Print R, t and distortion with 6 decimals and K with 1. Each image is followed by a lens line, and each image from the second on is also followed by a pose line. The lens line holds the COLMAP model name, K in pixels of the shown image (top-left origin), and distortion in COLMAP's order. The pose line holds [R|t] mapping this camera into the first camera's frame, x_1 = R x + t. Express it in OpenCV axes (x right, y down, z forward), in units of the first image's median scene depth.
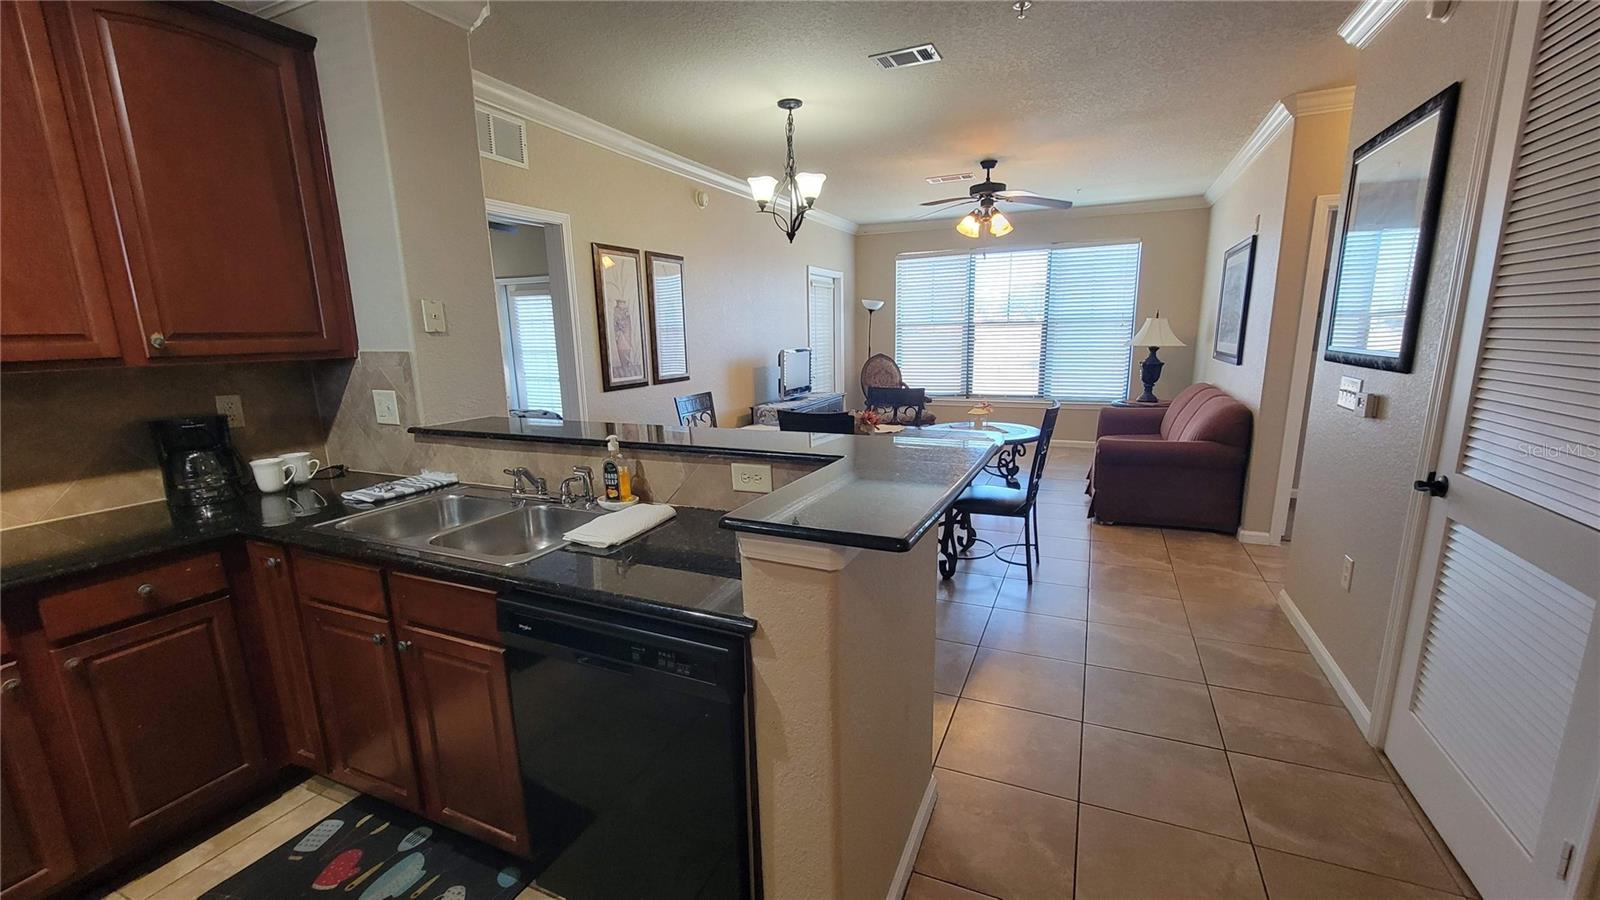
lens RADIAL K [[656.0, 0, 799.2], [0, 656.0, 470.7], [0, 0, 1]] dist [-0.002989, 0.001148]
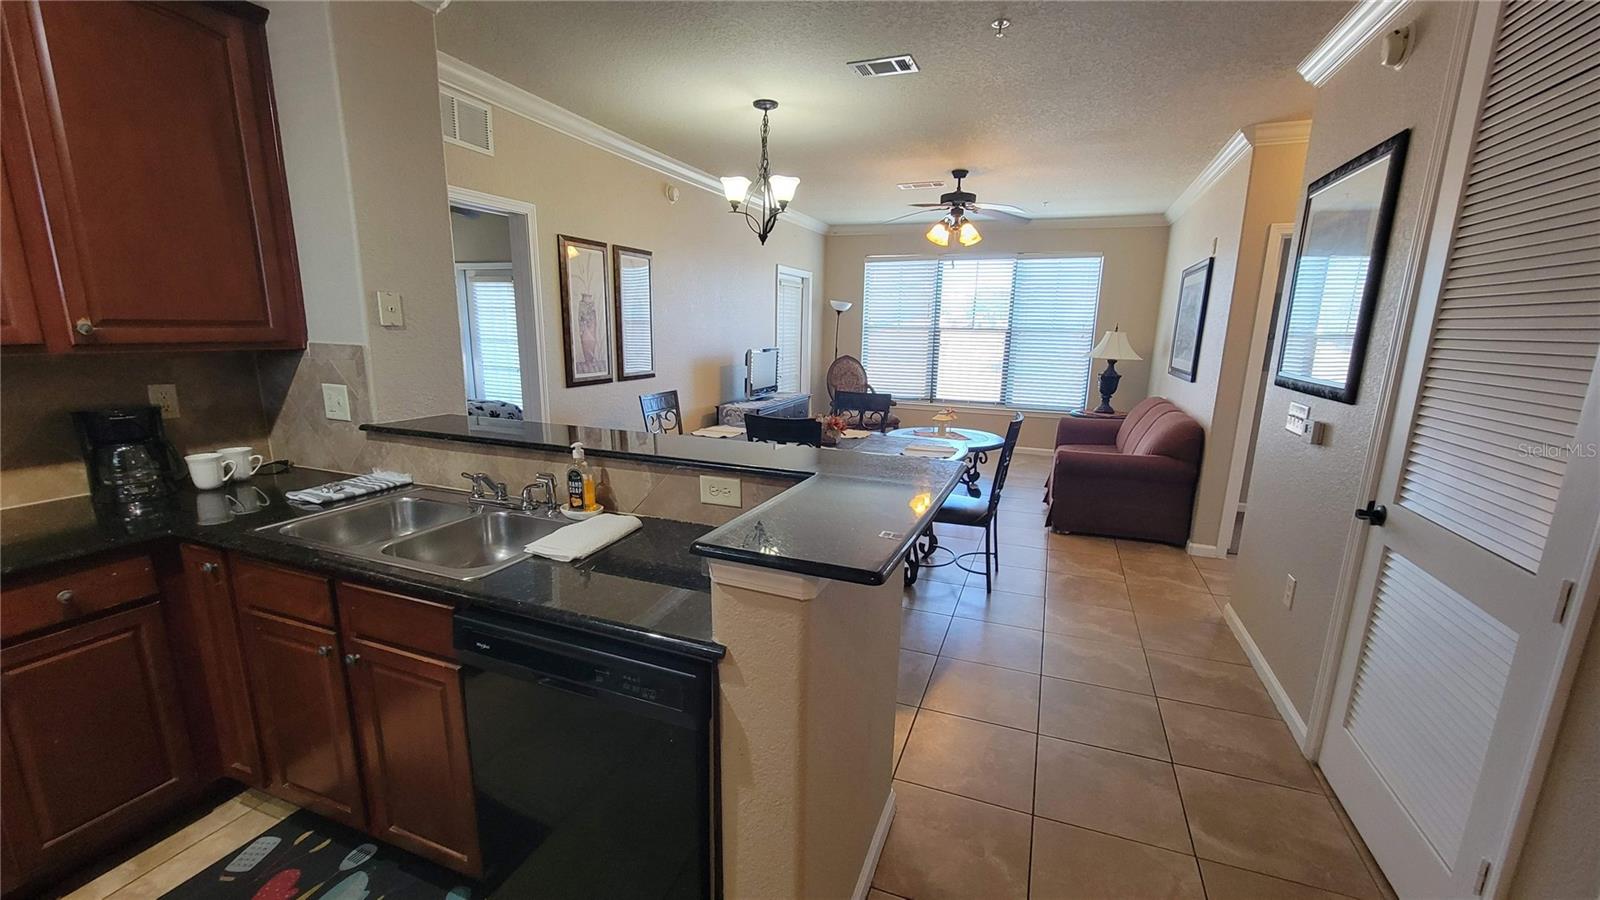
lens RADIAL K [[656.0, 0, 799.2], [0, 656.0, 470.7], [0, 0, 1]] dist [-0.002989, 0.001148]
pose [[0.997886, 0.027819, 0.058733, -0.006893], [-0.028302, 0.999572, 0.007413, -0.016218], [-0.058502, -0.009059, 0.998246, 0.003922]]
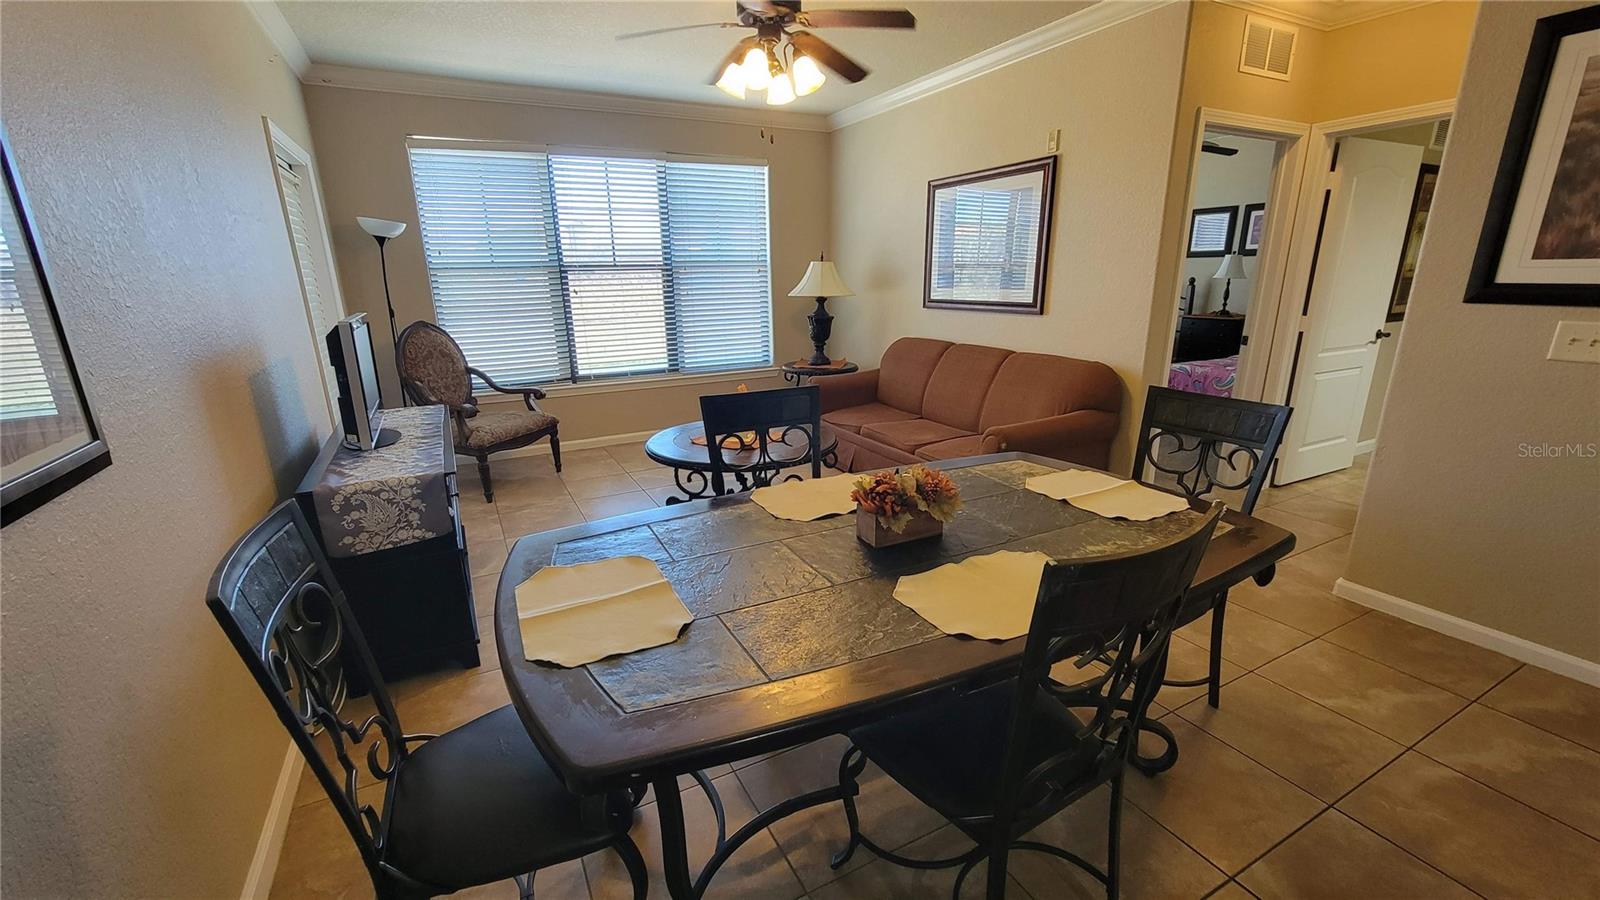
lens RADIAL K [[656.0, 0, 799.2], [0, 656.0, 470.7], [0, 0, 1]] dist [-0.002989, 0.001148]
pose [[0.617602, -0.217218, 0.755899, -0.277055], [0.170104, 0.975248, 0.141269, -0.182172], [-0.767875, 0.041334, 0.639265, 0.940963]]
